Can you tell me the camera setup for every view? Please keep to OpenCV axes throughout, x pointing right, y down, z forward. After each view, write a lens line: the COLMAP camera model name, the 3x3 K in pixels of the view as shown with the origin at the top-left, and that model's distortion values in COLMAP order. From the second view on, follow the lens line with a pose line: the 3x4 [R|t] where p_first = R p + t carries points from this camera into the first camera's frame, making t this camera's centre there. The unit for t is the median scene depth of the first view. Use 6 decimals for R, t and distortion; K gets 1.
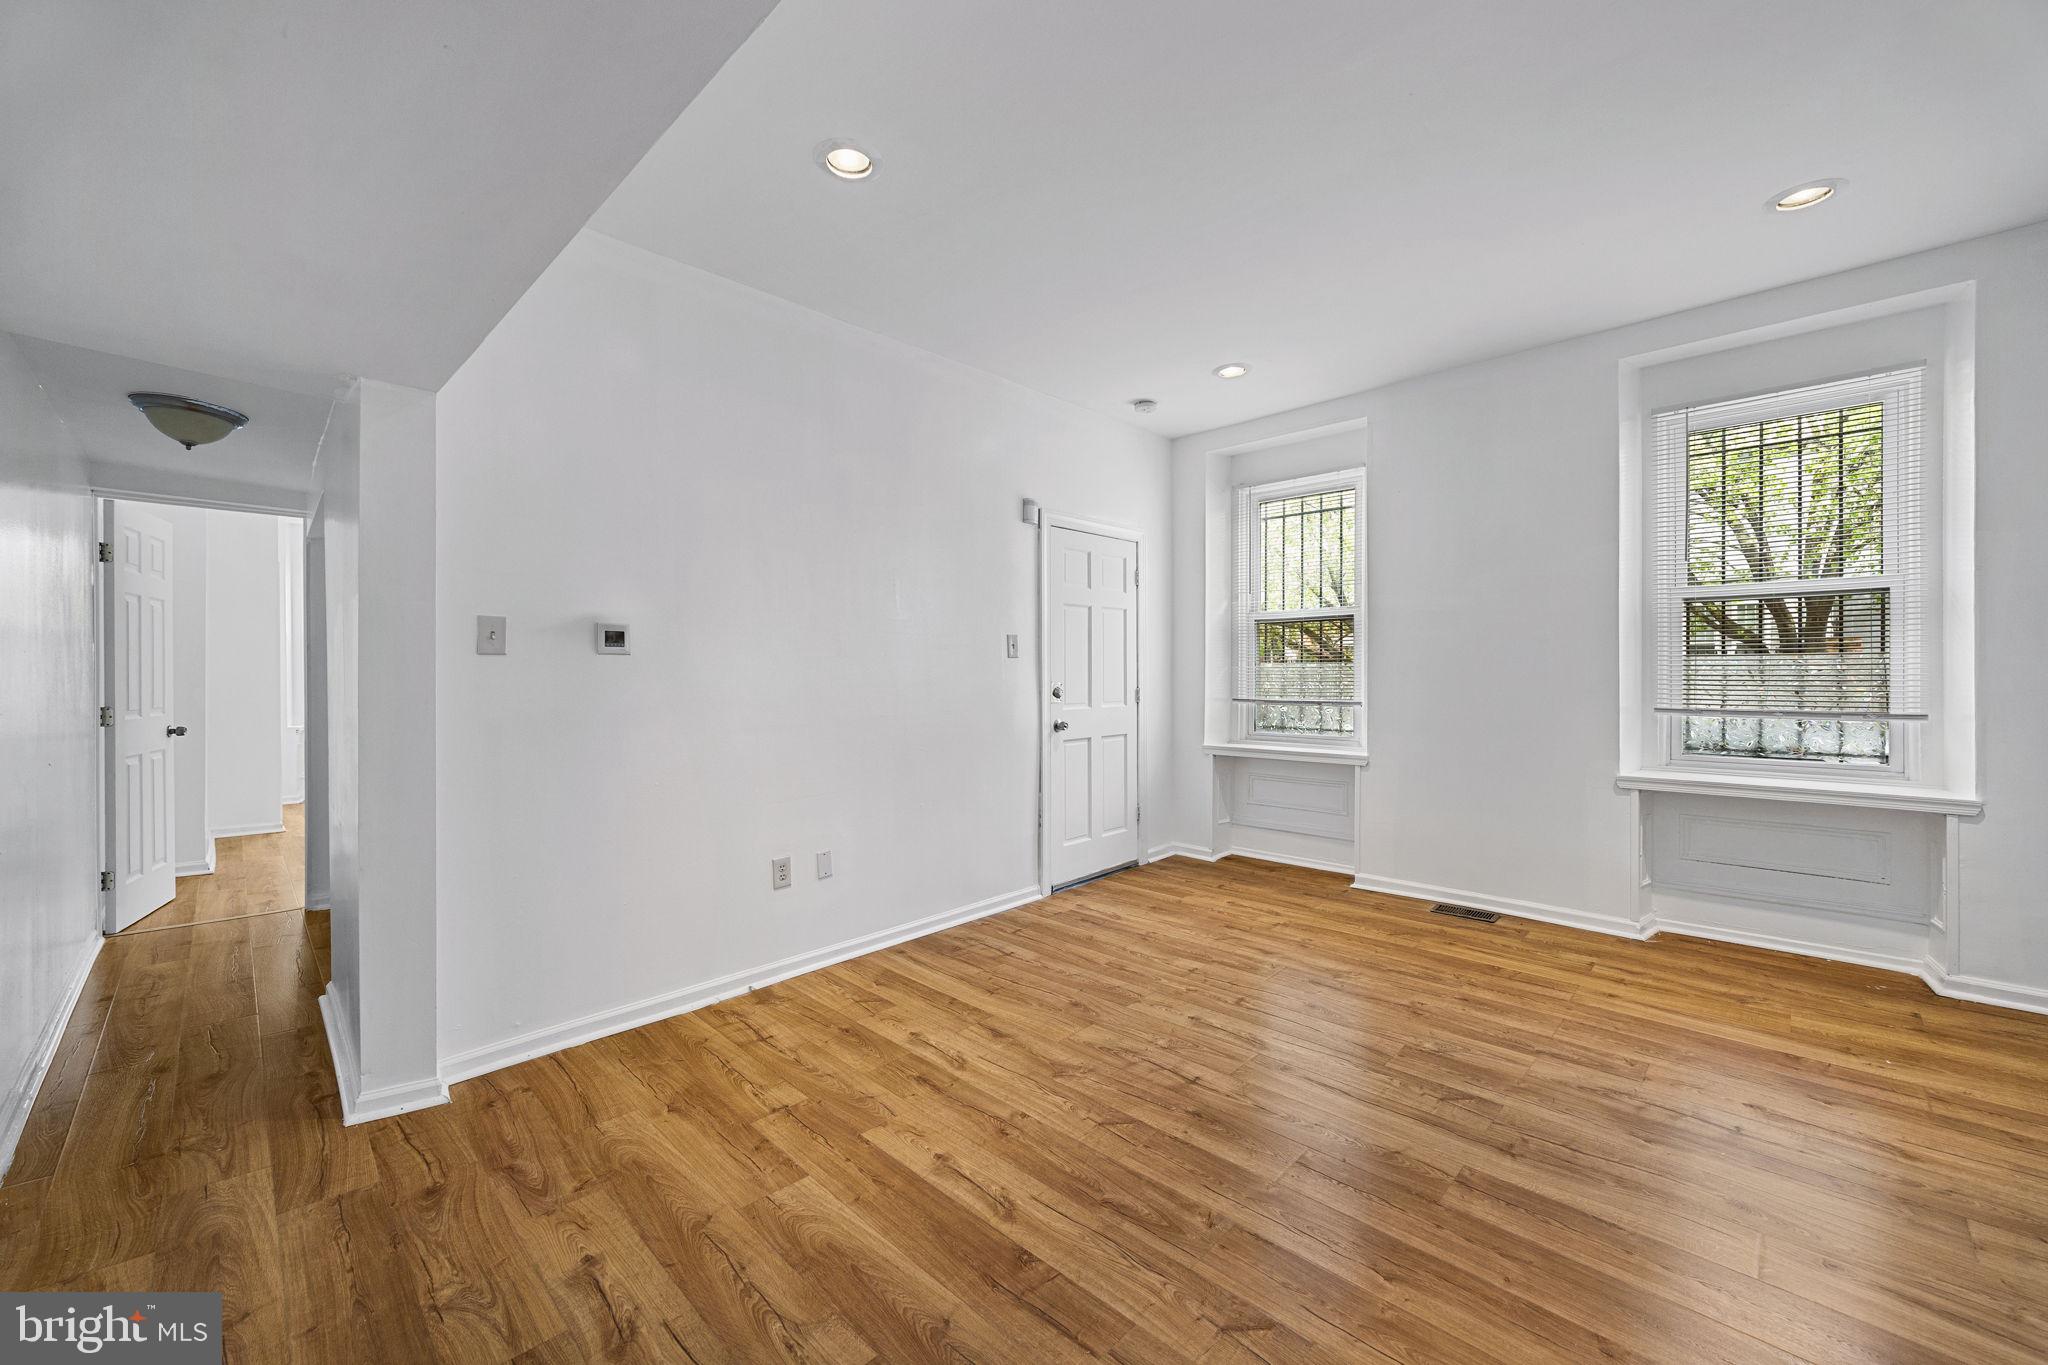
lens RADIAL K [[788.5, 0, 1024.0], [0, 788.5, 682.5], [0, 0, 1]] dist [-0.001726, -0.000189]
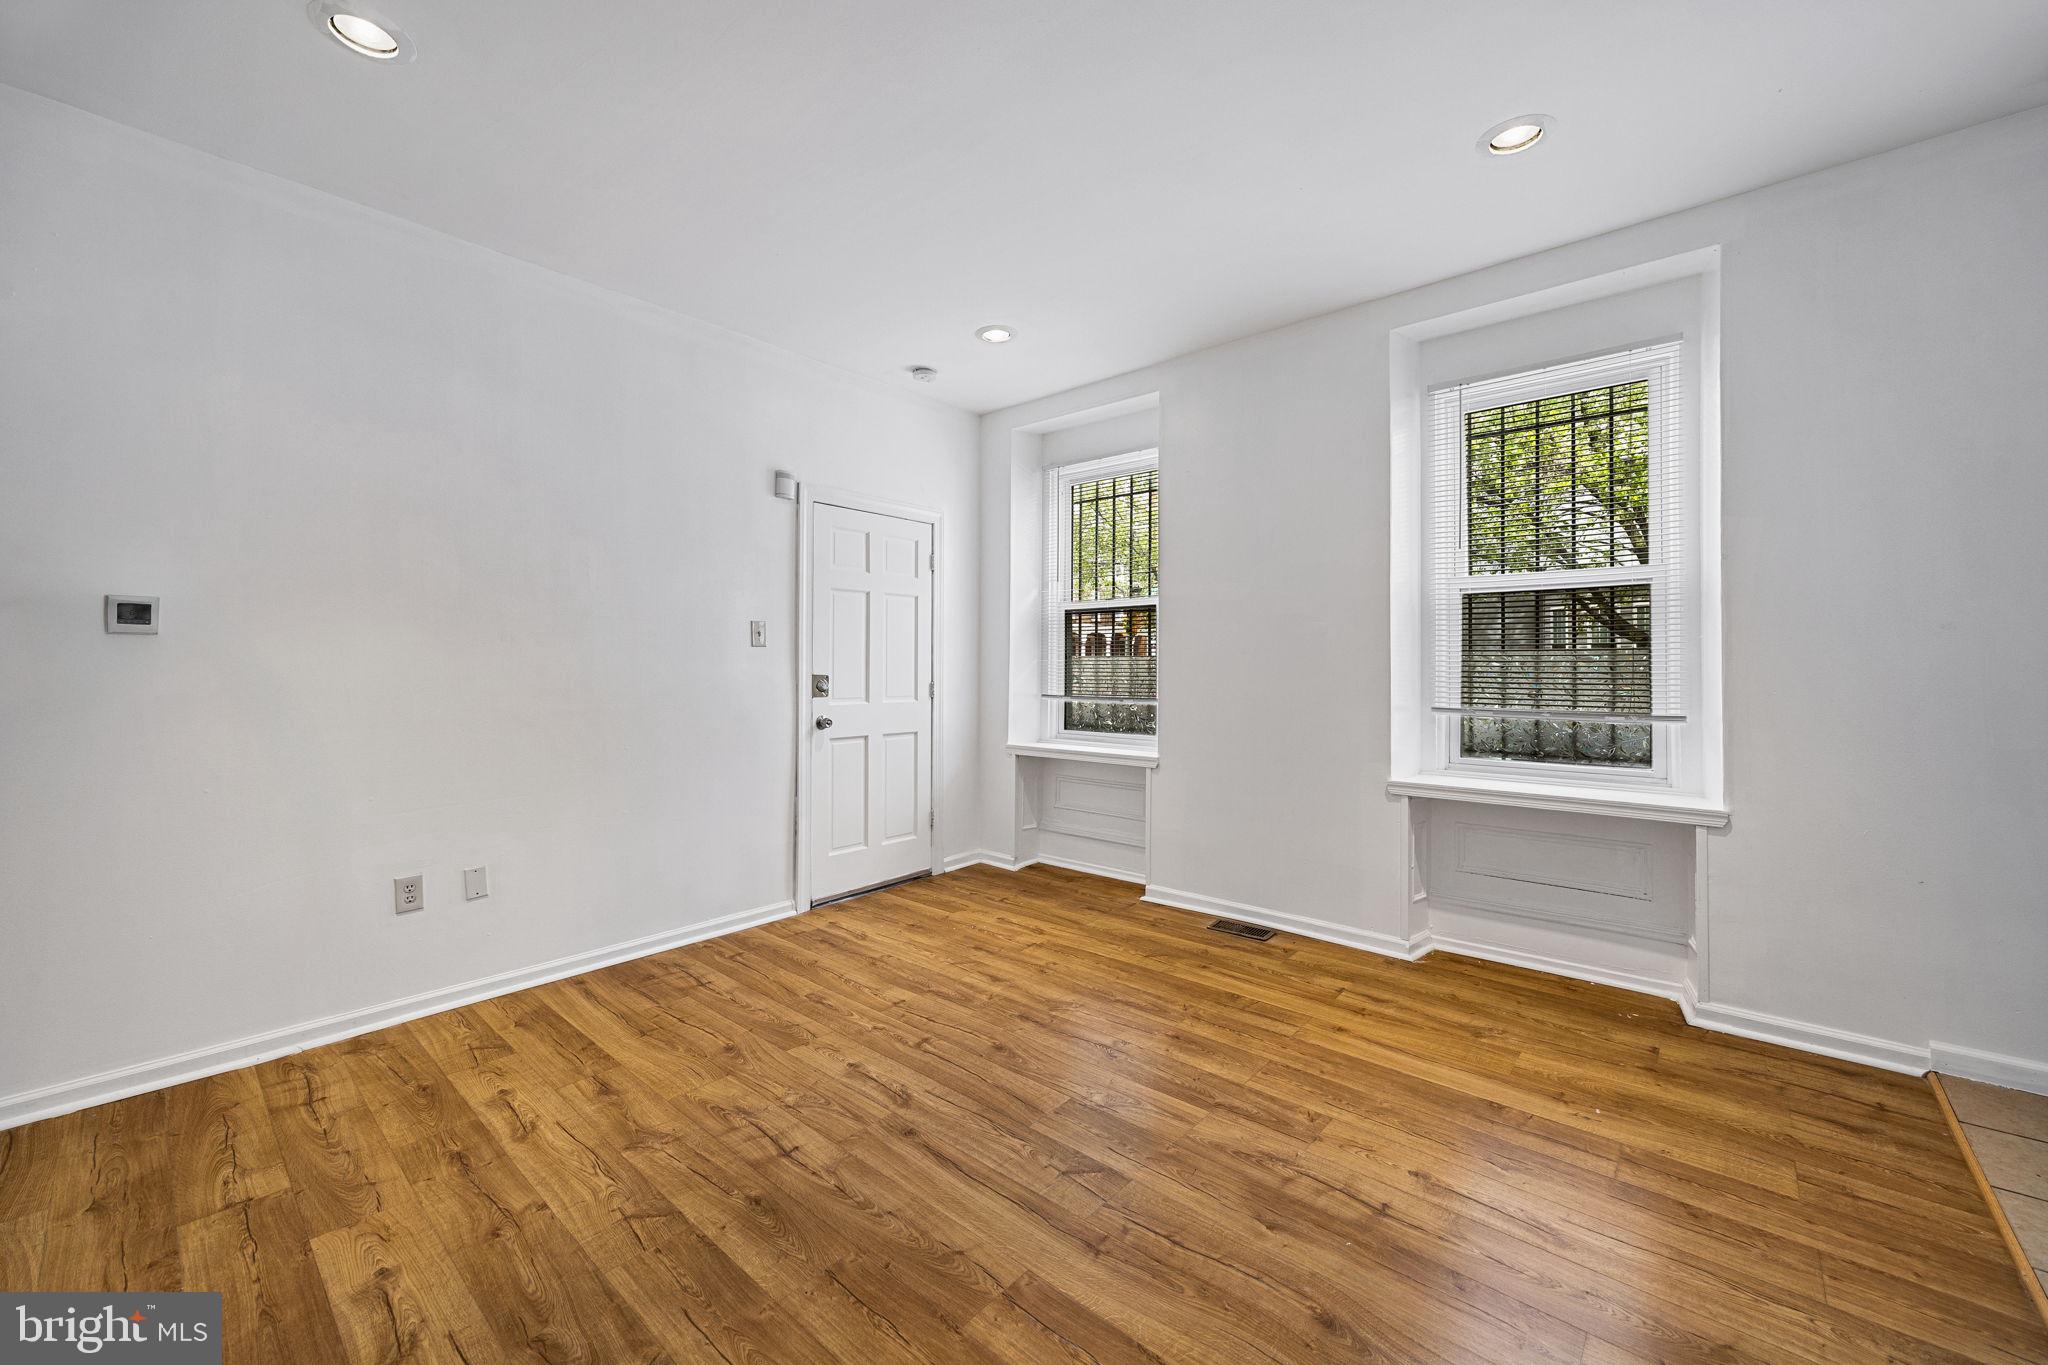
lens RADIAL K [[792.9, 0, 1020.8], [0, 792.9, 667.9], [0, 0, 1]] dist [-0.001639, -0.000072]
pose [[0.998510, 0.009287, 0.053774, 0.307024], [-0.008588, 0.999876, -0.013216, 0.003017], [-0.053890, 0.012734, 0.998466, 0.109547]]
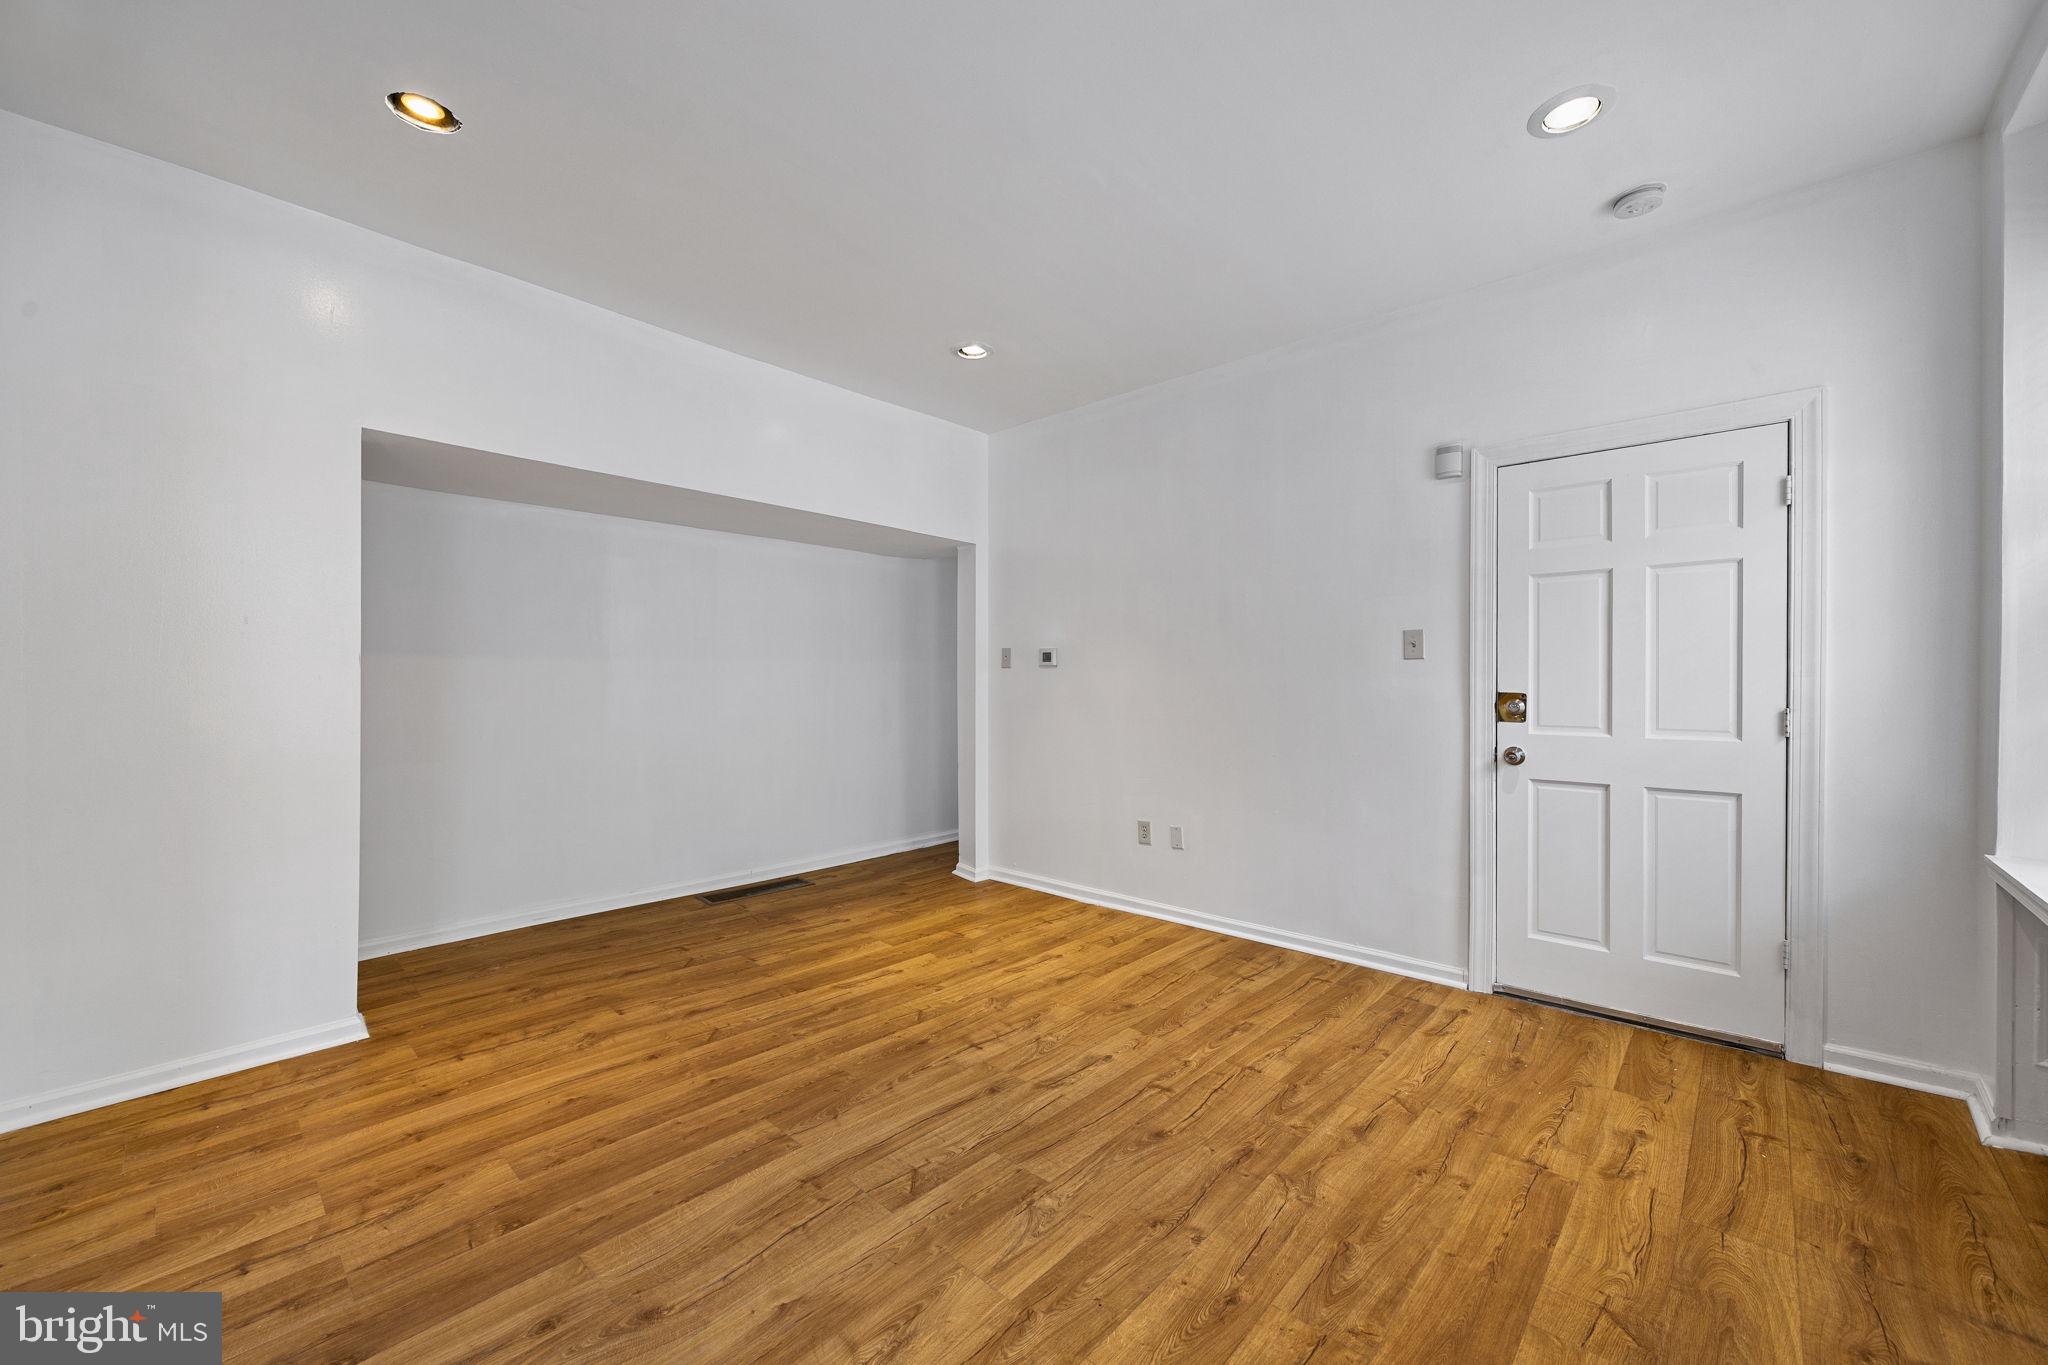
lens RADIAL K [[788.5, 0, 1024.0], [0, 788.5, 682.5], [0, 0, 1]] dist [-0.001726, -0.000189]
pose [[0.029272, 0.009271, -0.999528, 0.990151], [-0.012122, 0.999887, 0.008919, -0.013601], [0.999498, 0.011855, 0.029381, 0.770030]]
